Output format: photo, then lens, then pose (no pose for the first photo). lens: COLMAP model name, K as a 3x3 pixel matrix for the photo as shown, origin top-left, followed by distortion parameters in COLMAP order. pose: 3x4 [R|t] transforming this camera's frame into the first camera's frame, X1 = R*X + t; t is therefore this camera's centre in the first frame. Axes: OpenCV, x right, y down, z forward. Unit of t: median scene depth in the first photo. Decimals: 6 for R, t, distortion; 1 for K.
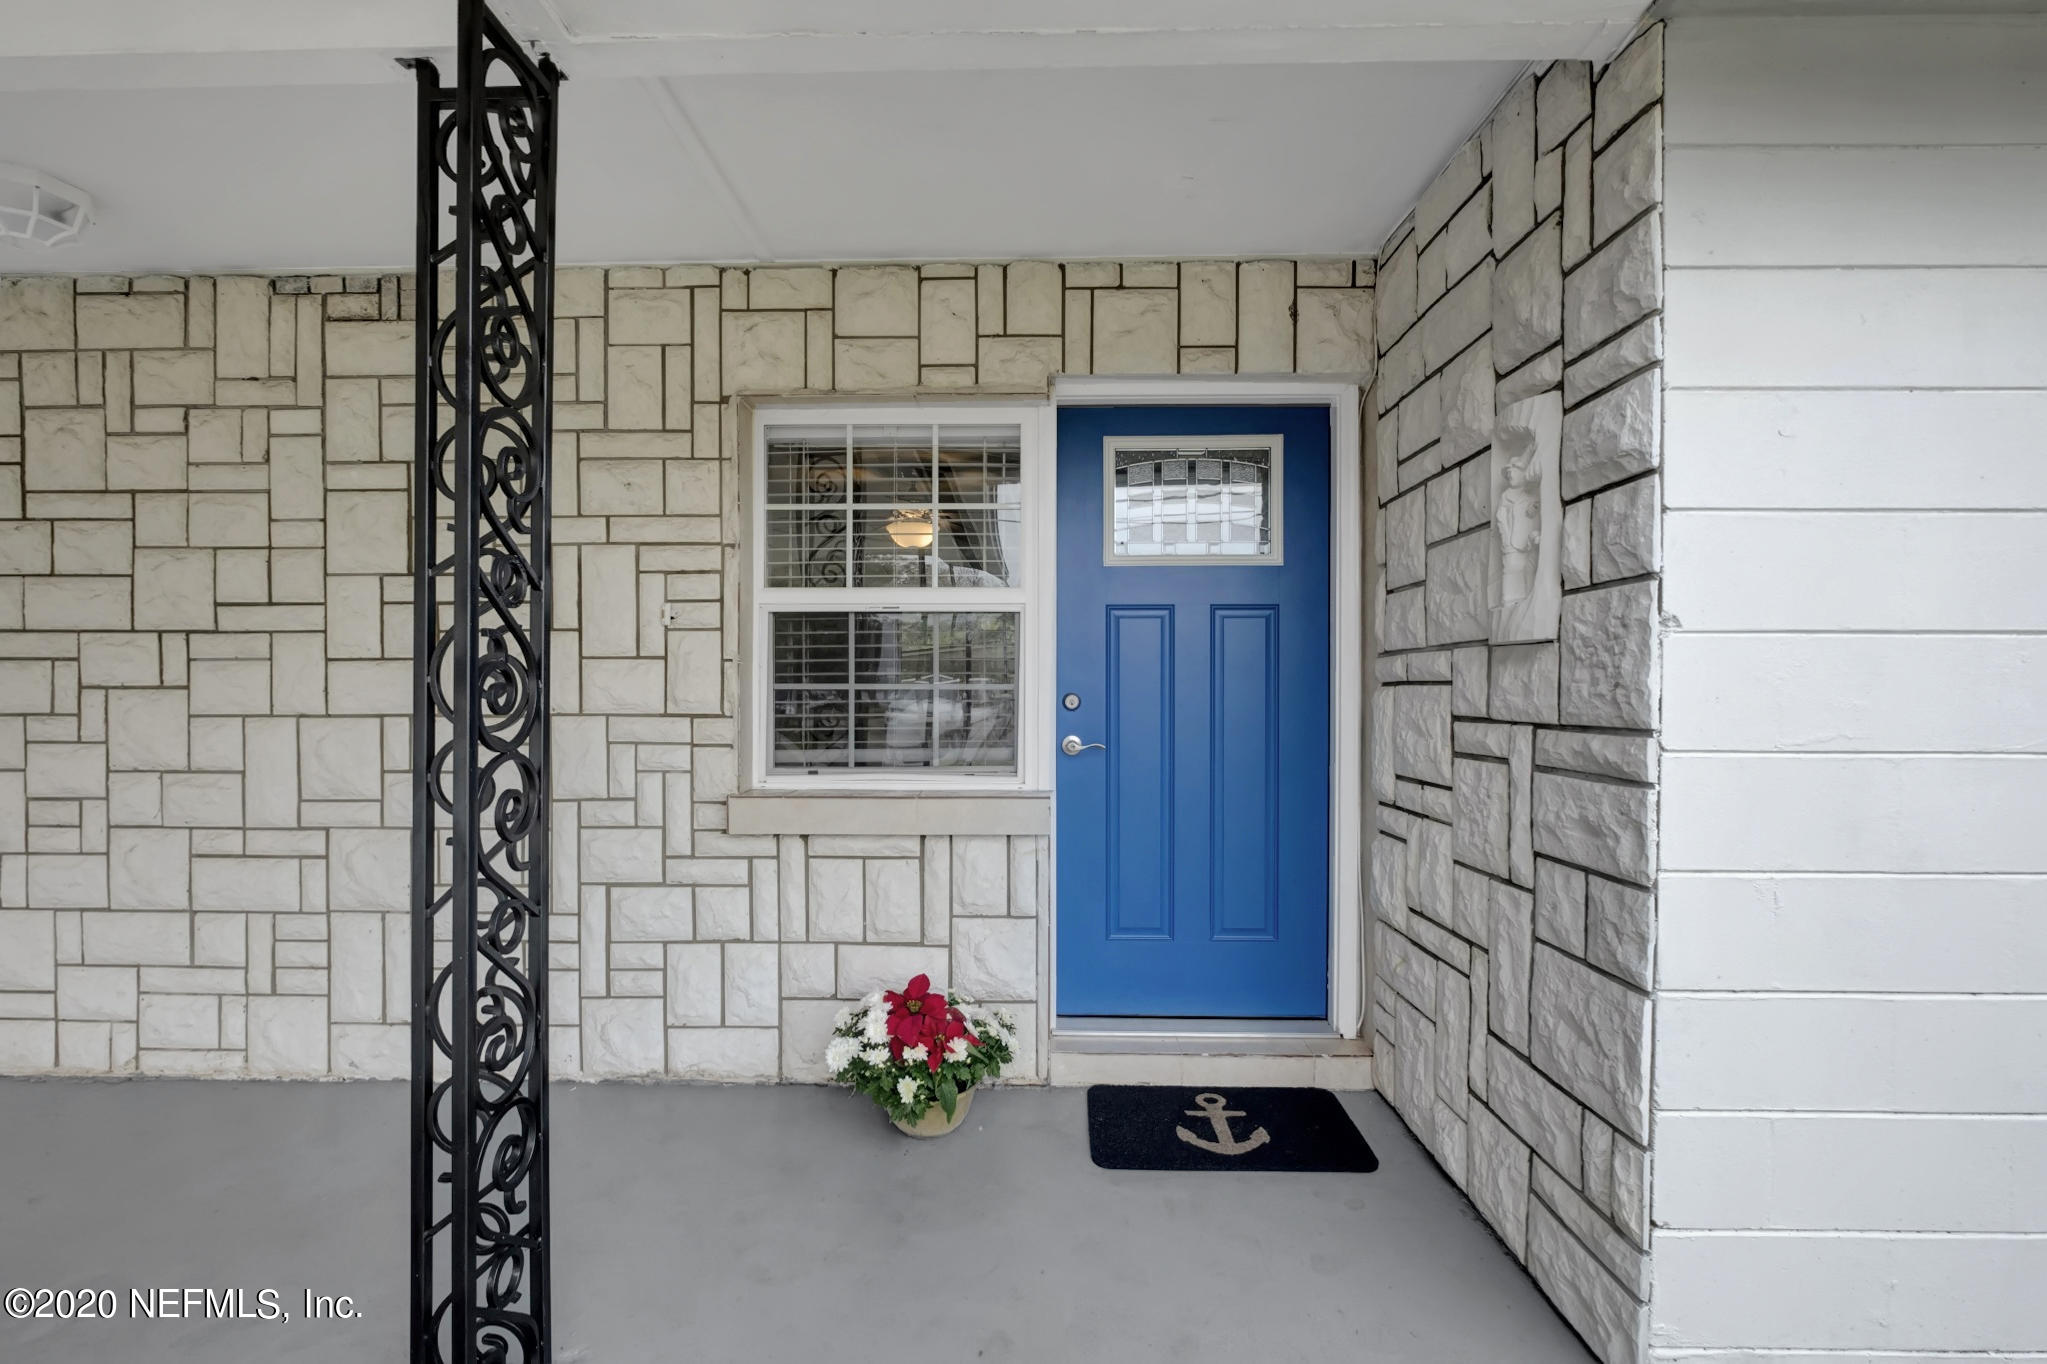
lens RADIAL K [[889.5, 0, 1023.7], [0, 889.5, 689.7], [0, 0, 1]] dist [-0.006054, 0.000022]
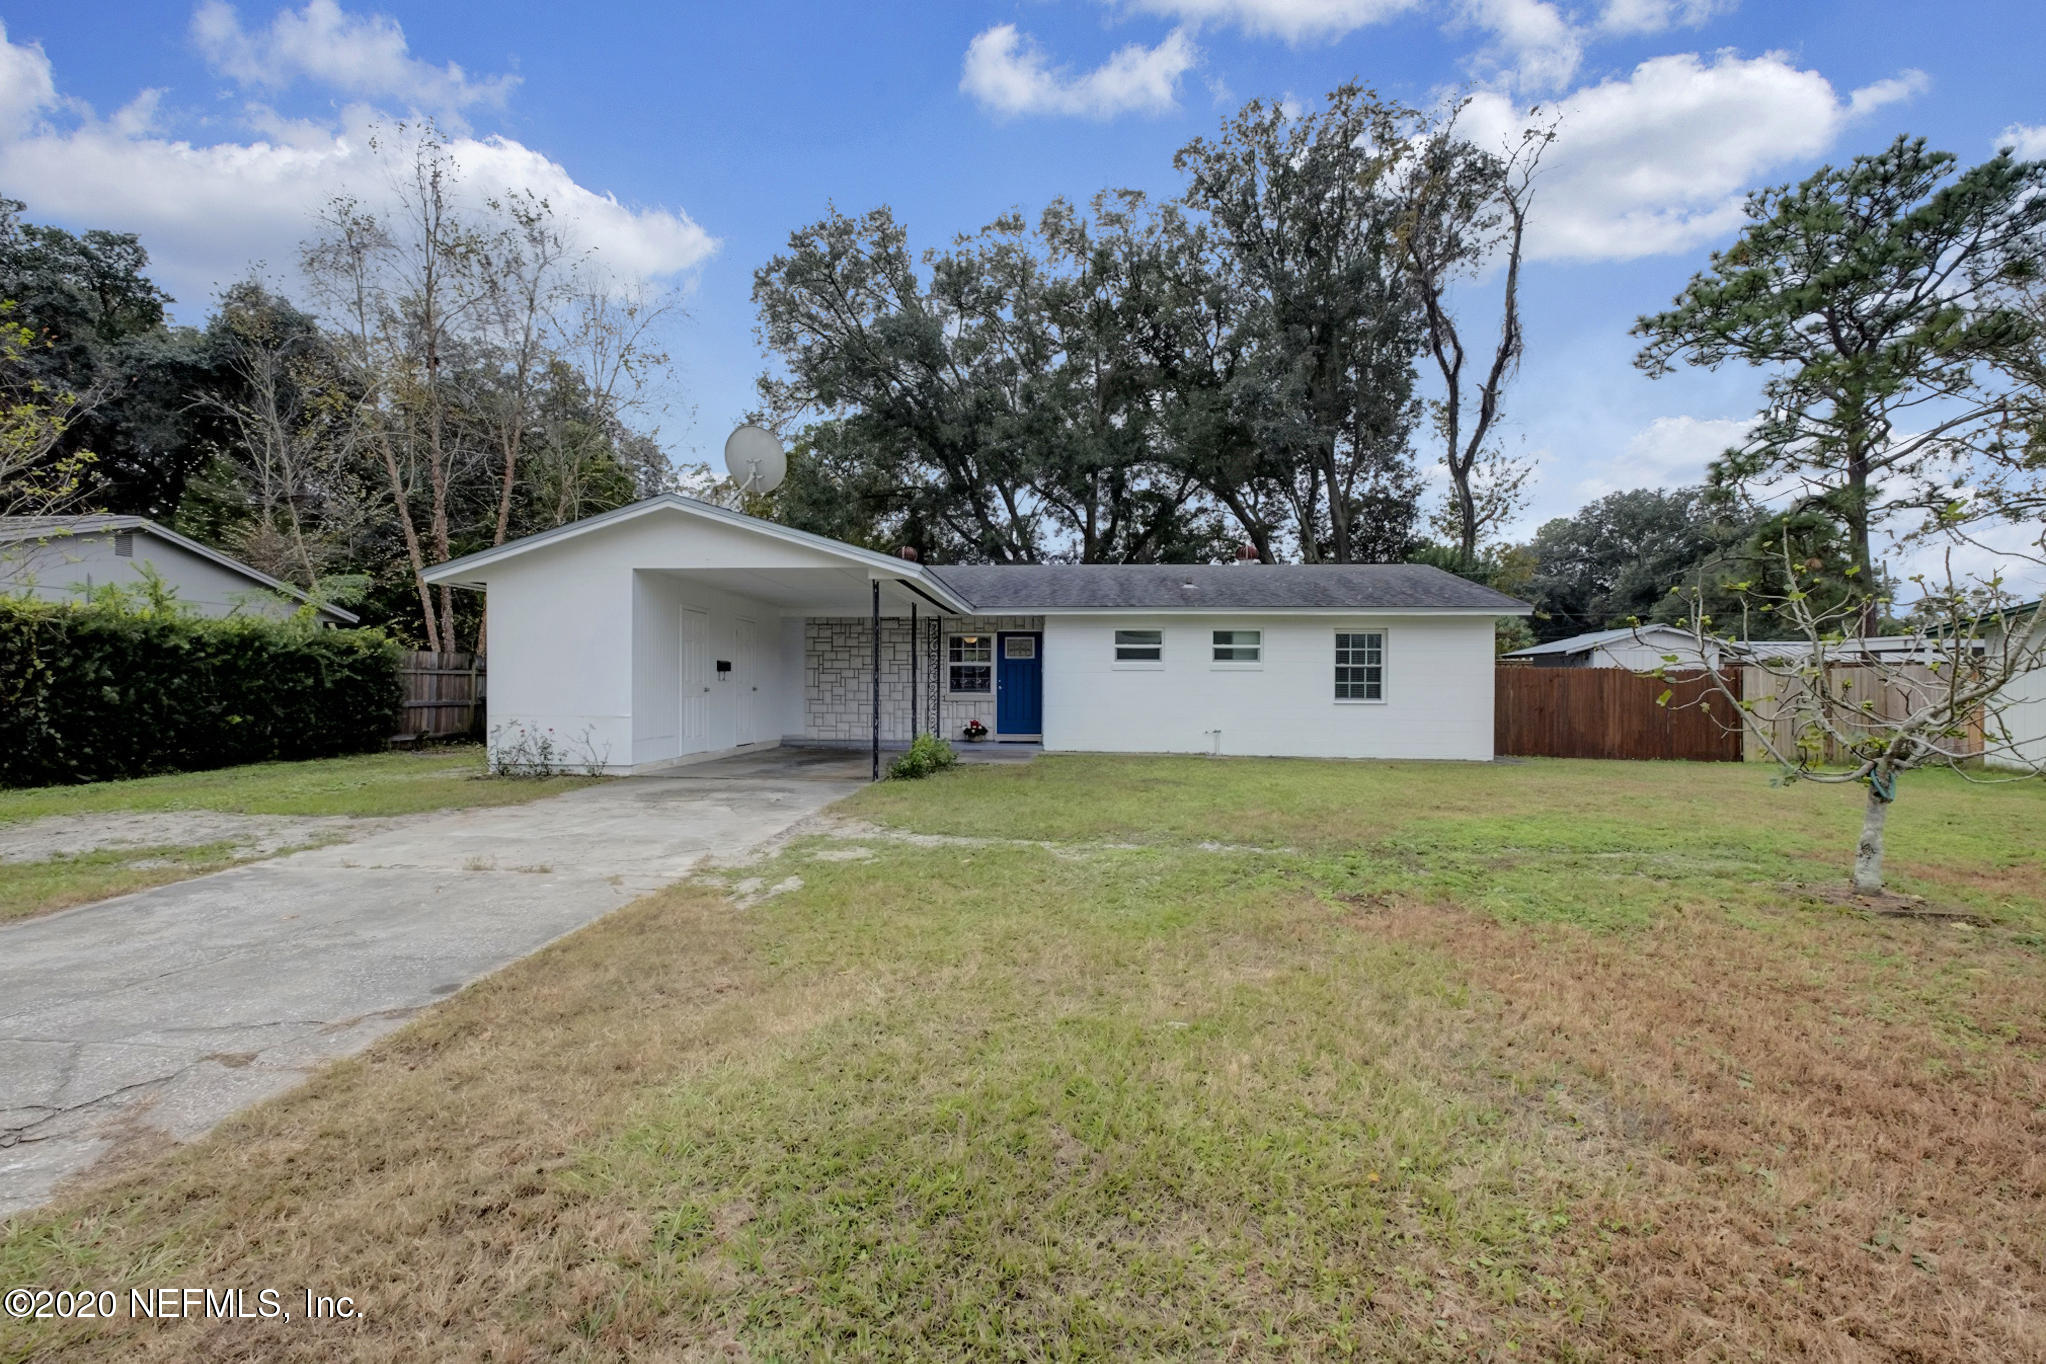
lens RADIAL K [[889.1, 0, 1023.2], [0, 889.1, 689.7], [0, 0, 1]] dist [-0.006054, 0.000022]
pose [[0.999007, 0.005023, -0.044268, 0.506118], [-0.005258, 0.999973, -0.005186, 0.108992], [0.044241, 0.005413, 0.999006, -5.278346]]
